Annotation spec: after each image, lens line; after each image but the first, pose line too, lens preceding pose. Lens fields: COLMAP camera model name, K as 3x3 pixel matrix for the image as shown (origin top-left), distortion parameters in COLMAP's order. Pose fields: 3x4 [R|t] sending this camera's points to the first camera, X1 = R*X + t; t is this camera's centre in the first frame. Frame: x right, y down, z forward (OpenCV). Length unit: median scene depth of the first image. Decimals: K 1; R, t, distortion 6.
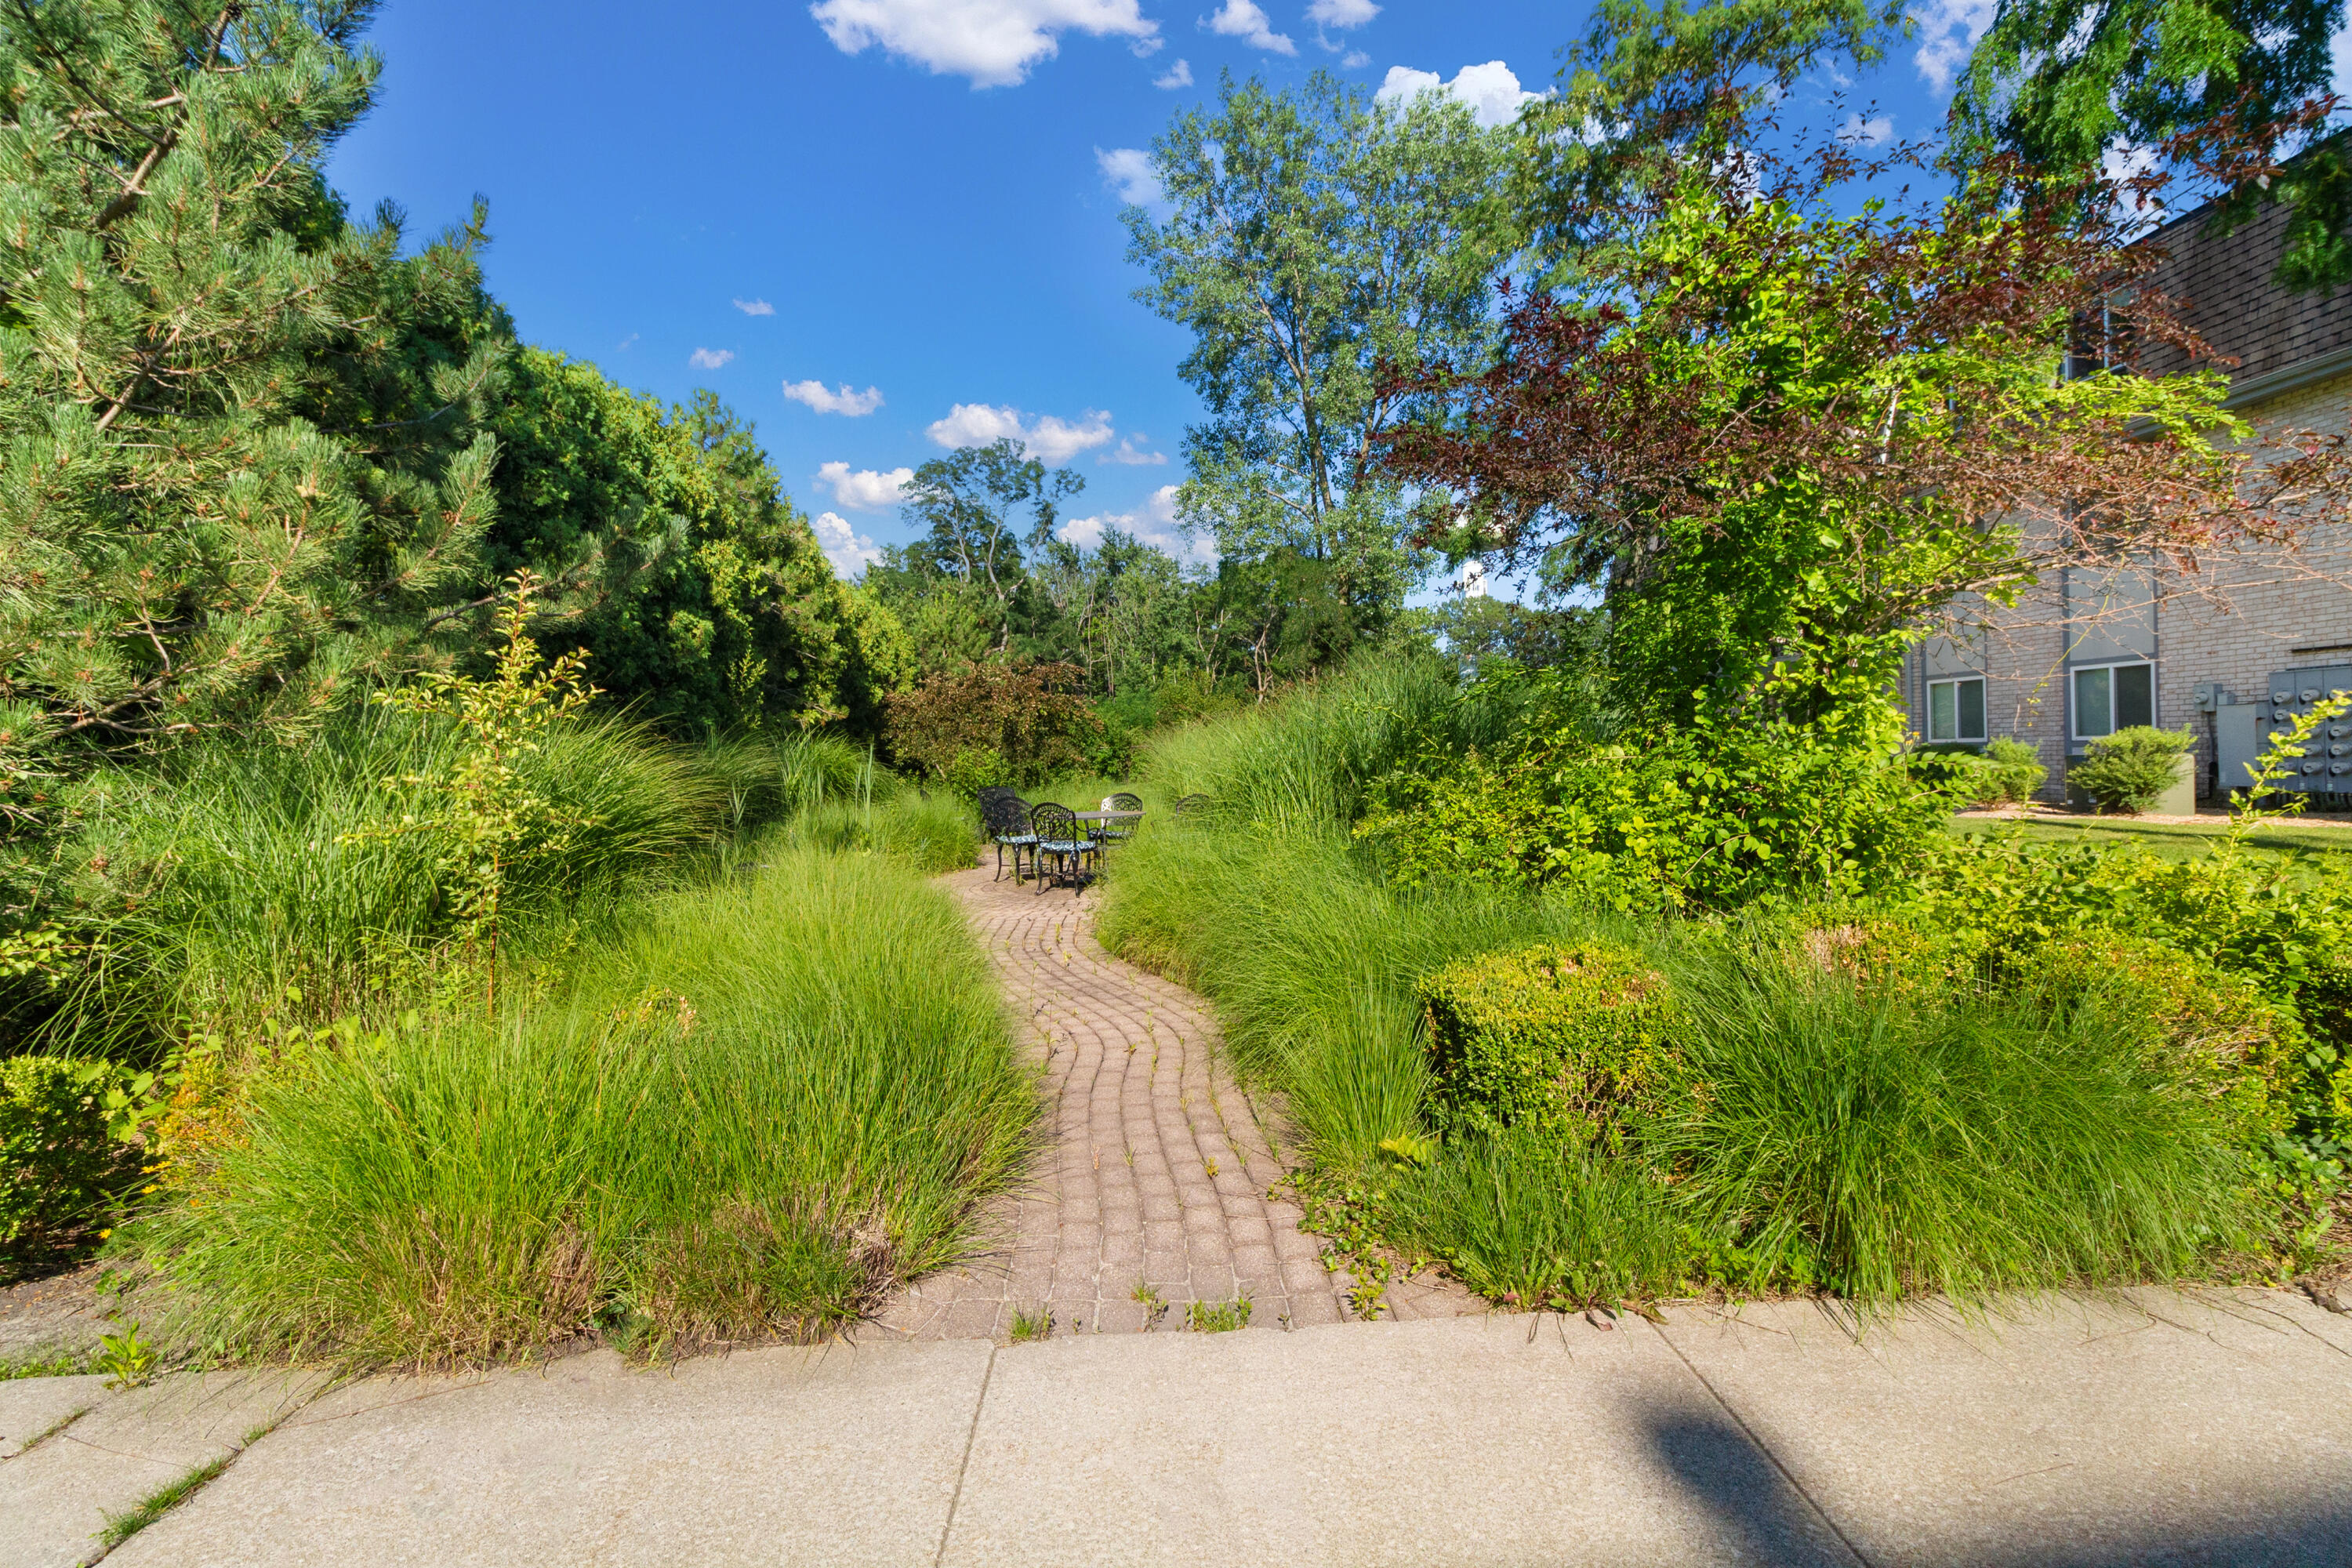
lens RADIAL K [[1109.3, 0, 1168.6], [0, 1109.3, 737.1], [0, 0, 1]] dist [0.001802, 0.000331]
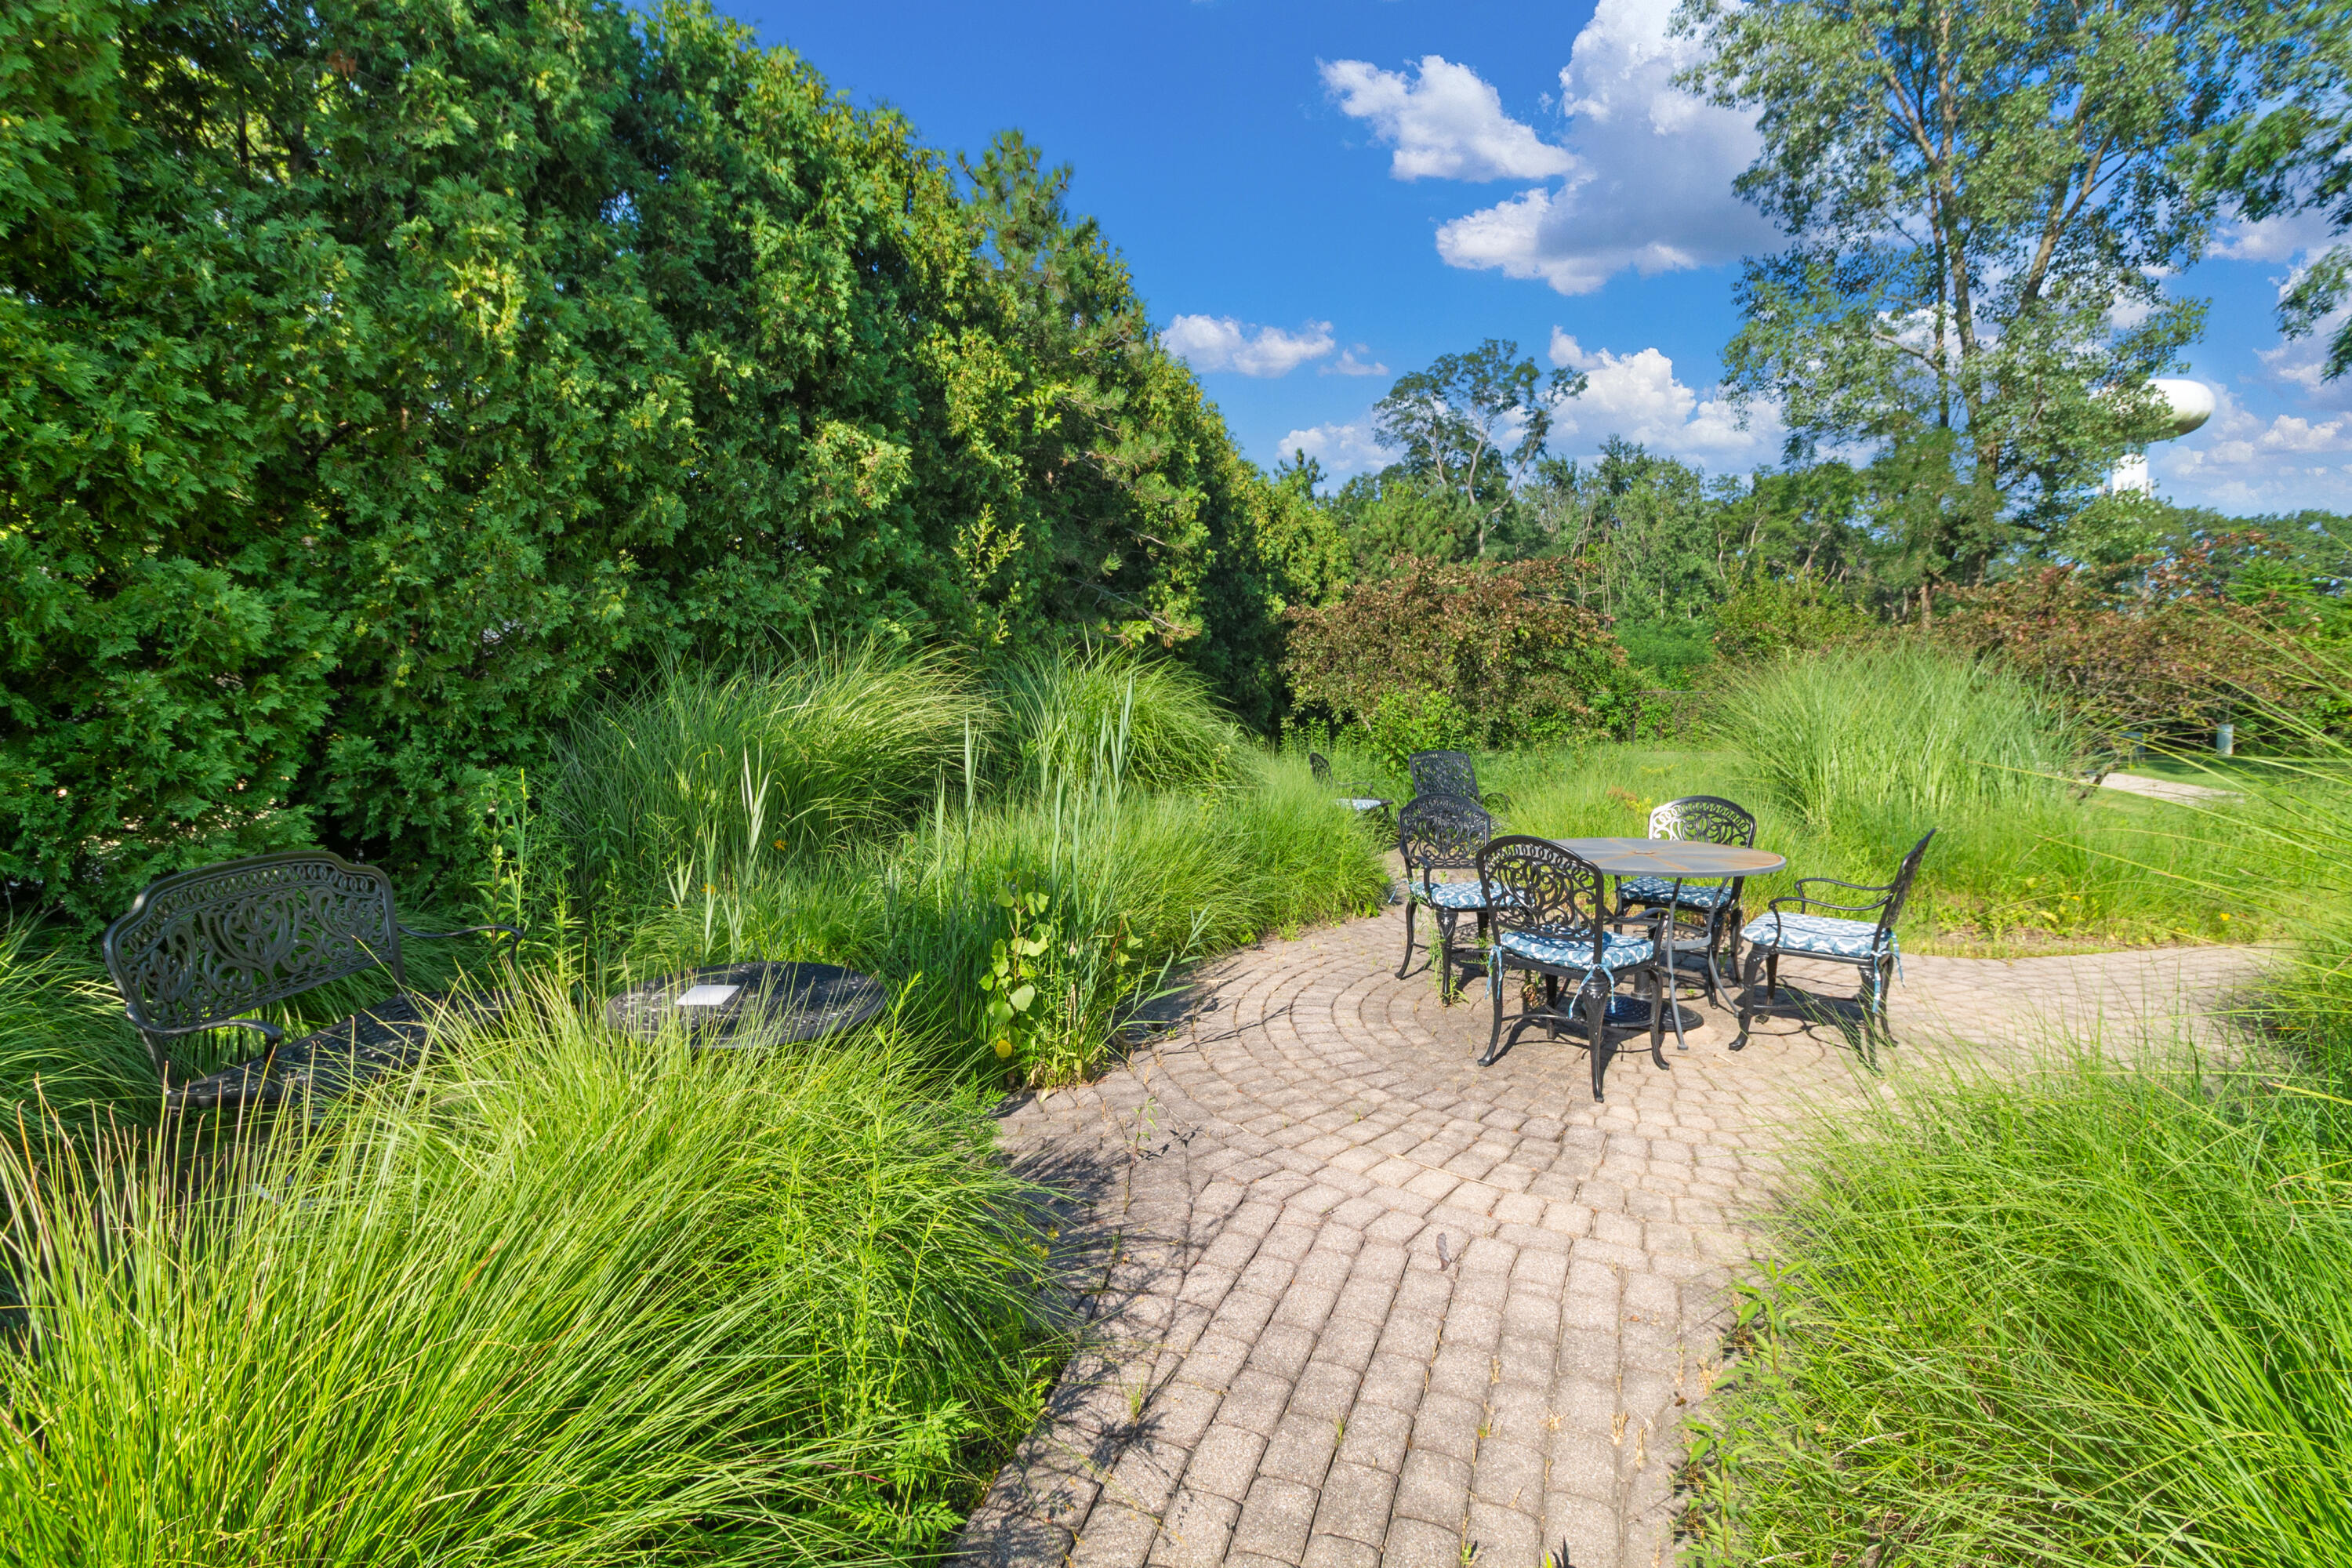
lens RADIAL K [[1109.3, 0, 1168.6], [0, 1109.3, 737.1], [0, 0, 1]] dist [0.001802, 0.000331]
pose [[0.911795, 0.043897, -0.408293, -0.014926], [-0.021667, 0.998028, 0.058916, 0.001280], [0.410074, -0.044873, 0.910948, 0.137809]]
